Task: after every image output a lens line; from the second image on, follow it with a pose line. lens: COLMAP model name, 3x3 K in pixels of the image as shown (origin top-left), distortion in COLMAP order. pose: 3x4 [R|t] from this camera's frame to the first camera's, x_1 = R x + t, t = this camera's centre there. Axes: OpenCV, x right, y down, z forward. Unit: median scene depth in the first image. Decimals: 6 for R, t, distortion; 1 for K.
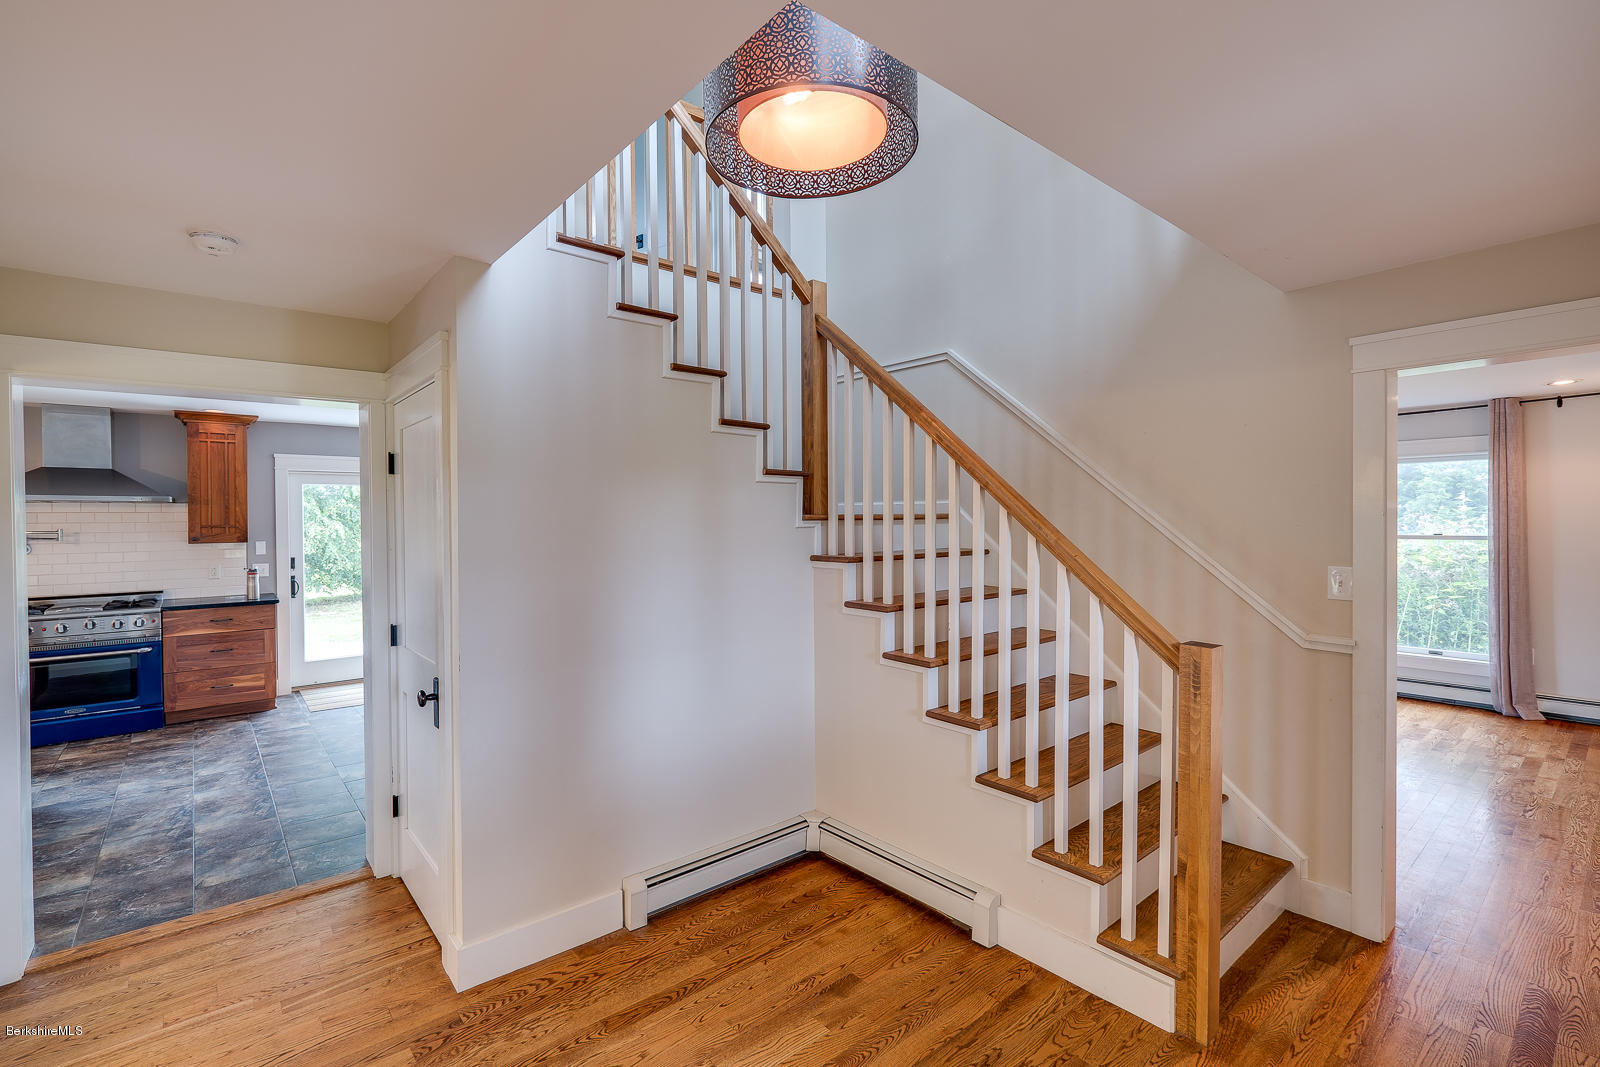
lens RADIAL K [[712.0, 0, 788.9], [0, 712.0, 518.8], [0, 0, 1]] dist [-0.001622, -0.000190]
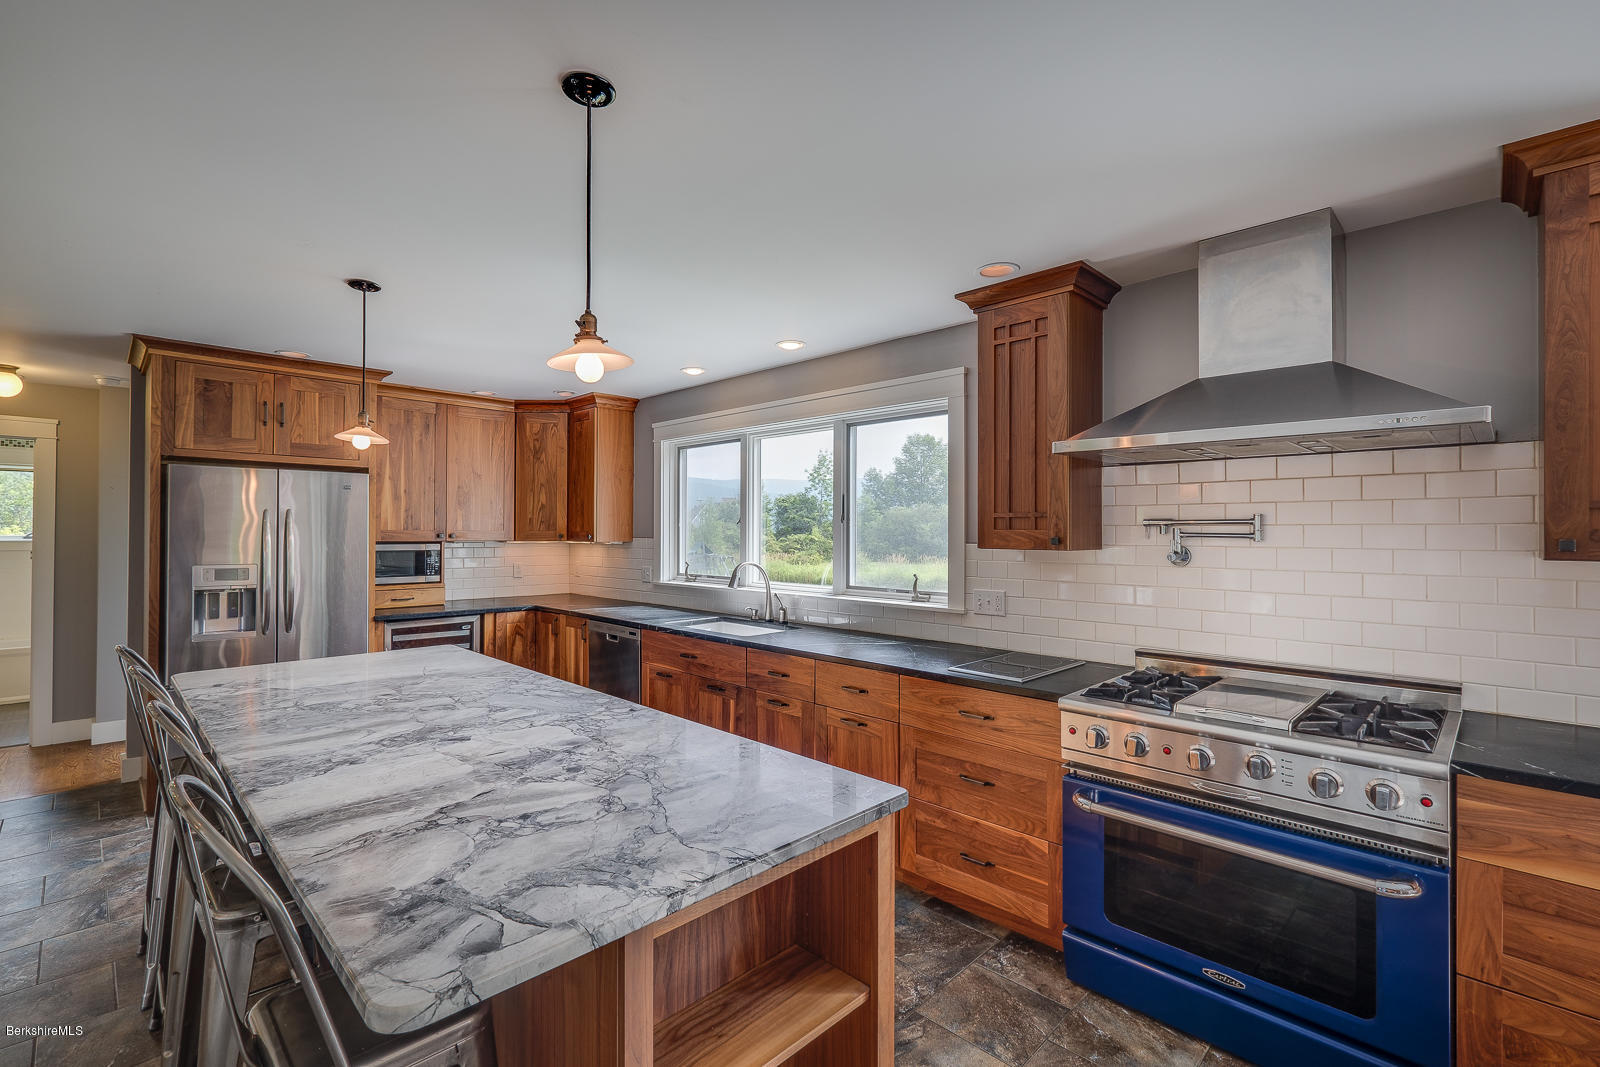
lens RADIAL K [[713.8, 0, 804.7], [0, 713.8, 525.5], [0, 0, 1]] dist [-0.000054, -0.001072]
pose [[0.093504, 0.000496, -0.995619, -0.602496], [-0.005972, 0.999982, -0.000063, 0.022263], [0.995601, 0.005951, 0.093505, 0.692871]]
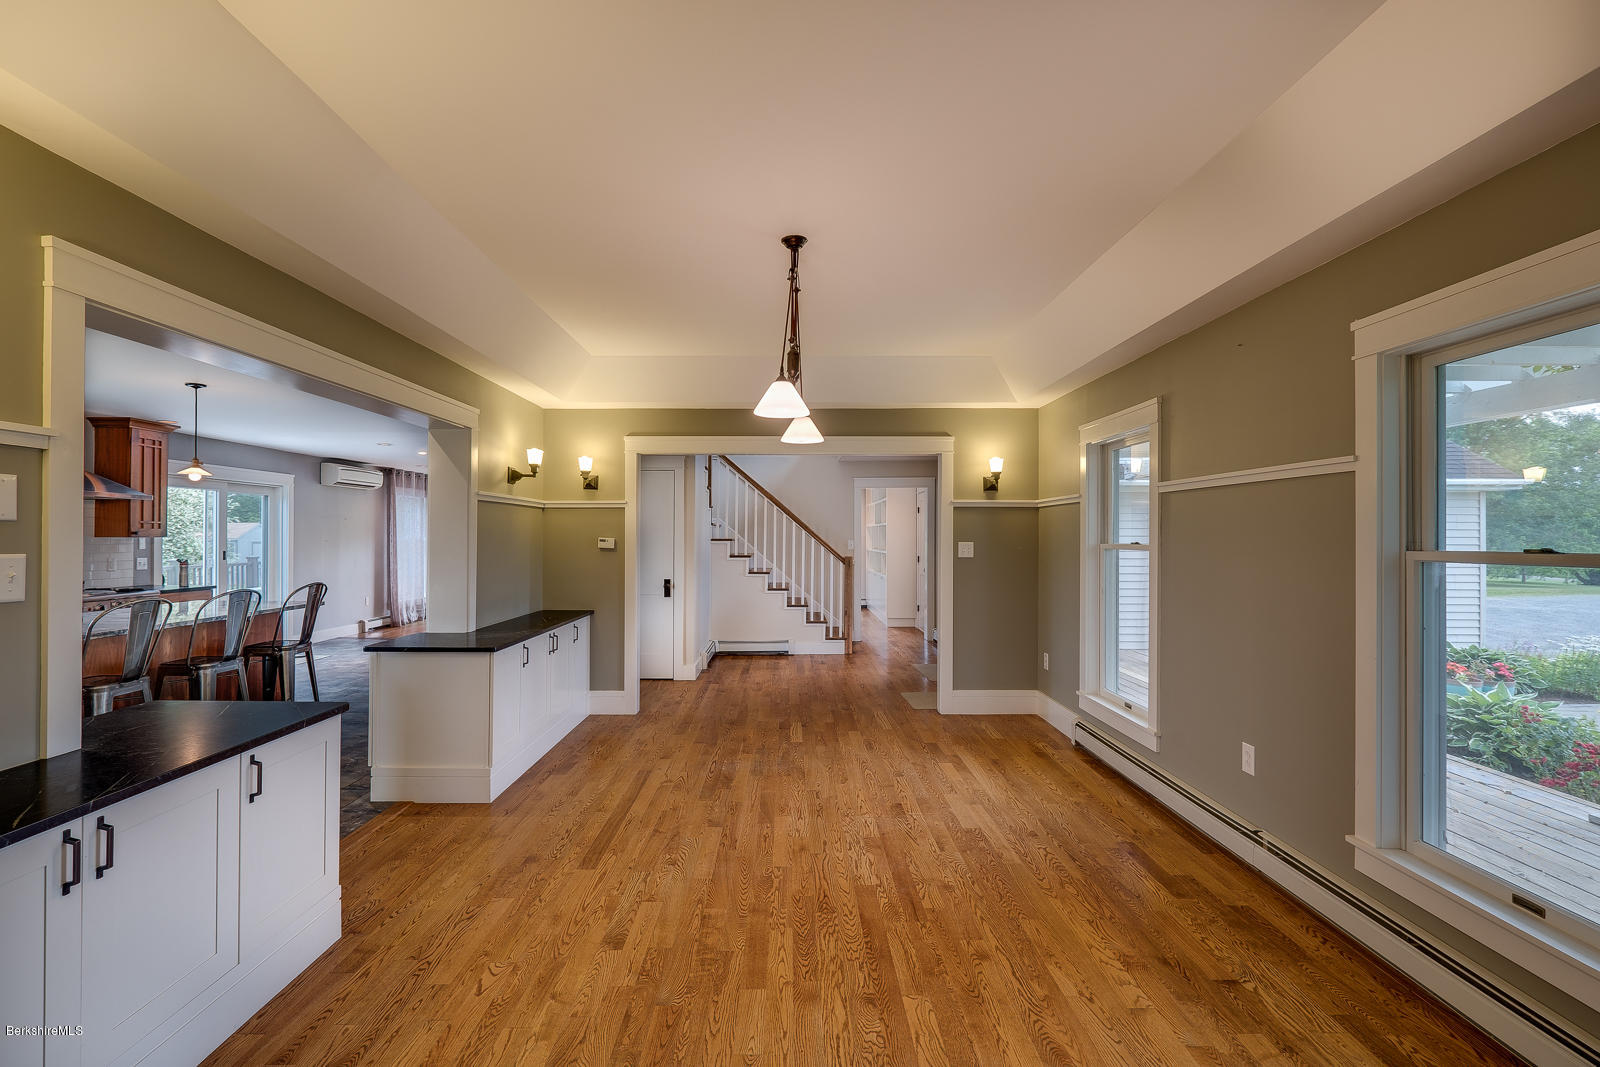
lens RADIAL K [[712.0, 0, 788.9], [0, 712.0, 518.8], [0, 0, 1]] dist [-0.001622, -0.000190]
pose [[0.640518, 0.027965, 0.767434, -1.121478], [-0.005569, 0.999480, -0.031773, 0.037983], [-0.767923, 0.016077, 0.640340, -0.540499]]
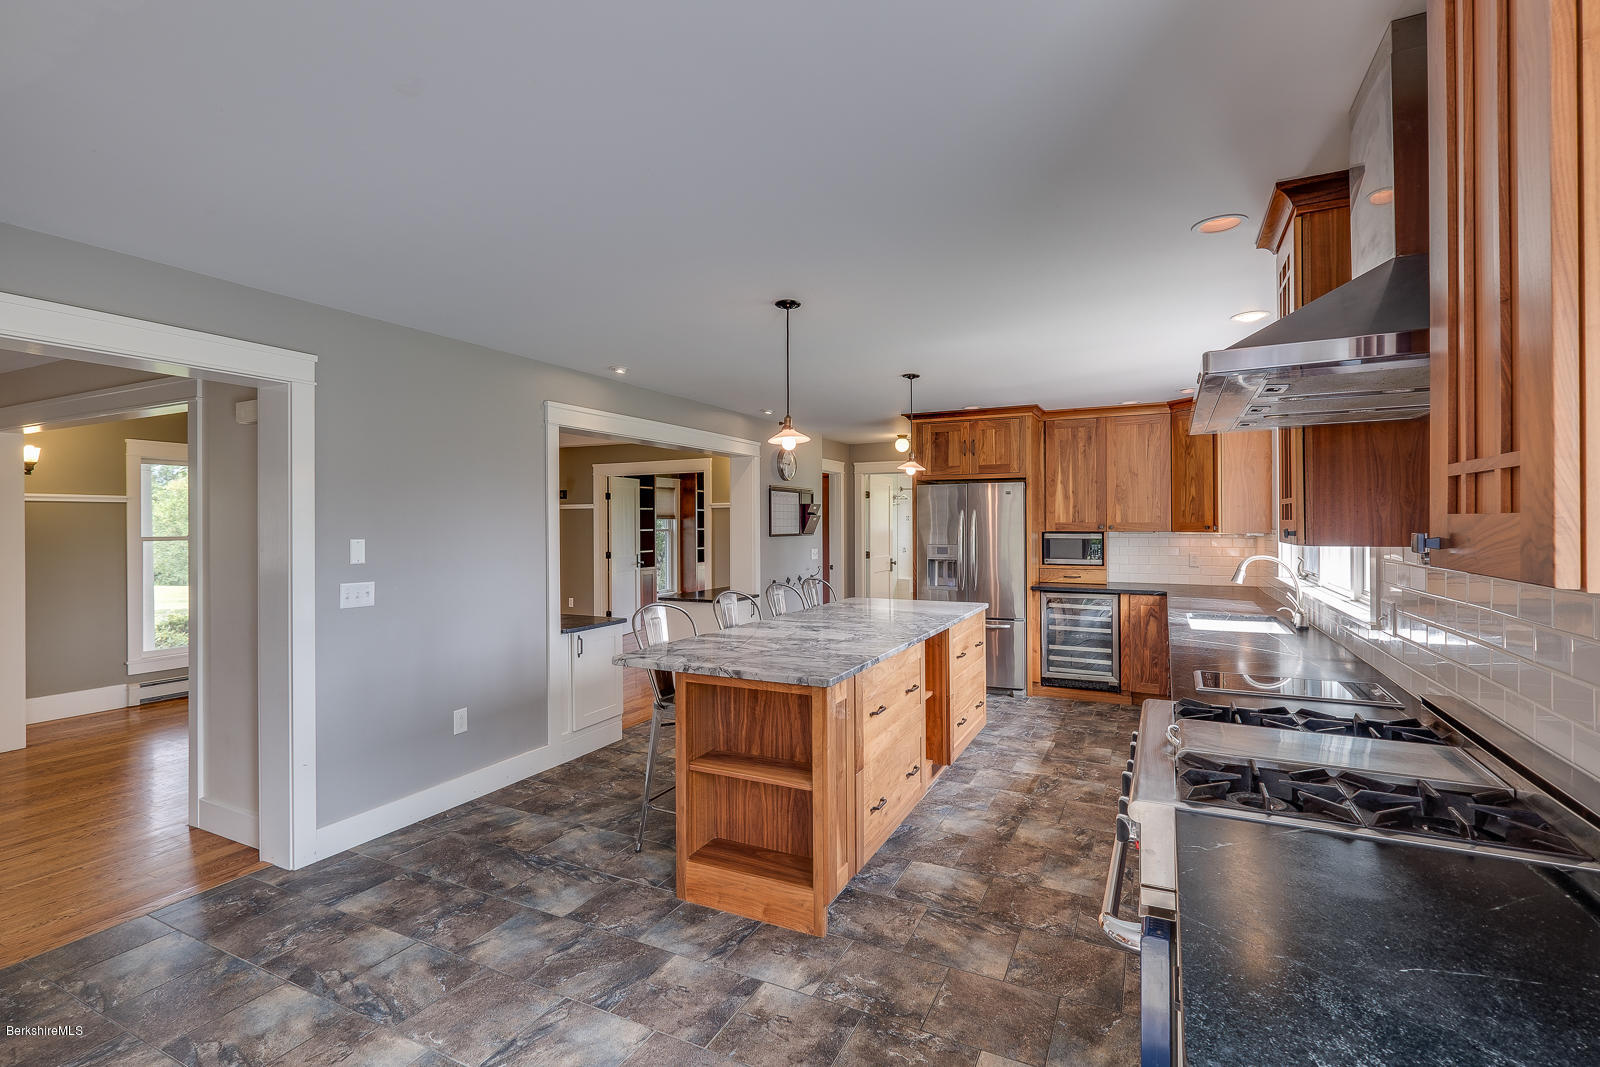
lens RADIAL K [[737.4, 0, 790.8], [0, 737.4, 523.7], [0, 0, 1]] dist [0.000642, -0.000629]
pose [[-0.919323, 0.012346, -0.393310, -0.666020], [0.010509, 0.999921, 0.006825, 0.019938], [0.393363, 0.002141, -0.919381, 1.196247]]
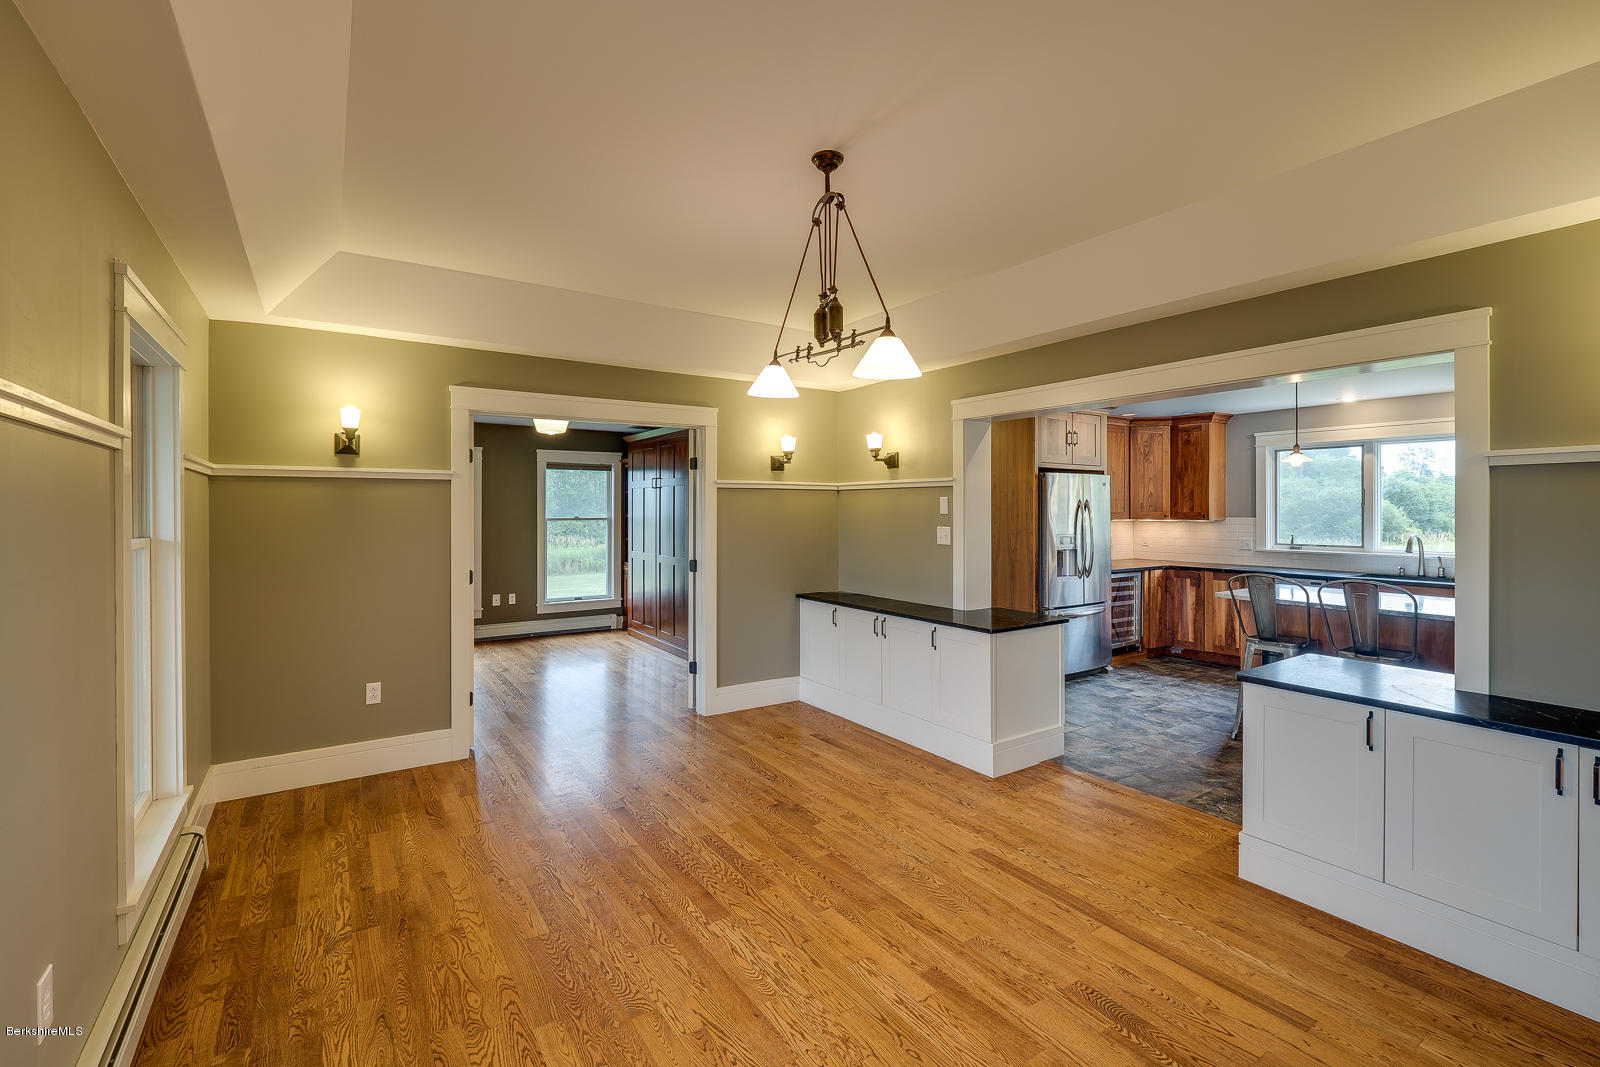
lens RADIAL K [[712.0, 0, 788.9], [0, 712.0, 518.8], [0, 0, 1]] dist [-0.001622, -0.000190]
pose [[-0.119736, 0.019504, -0.992614, -0.182000], [-0.001676, 0.999802, 0.019847, 0.018012], [0.992804, 0.004040, -0.119680, -0.126443]]
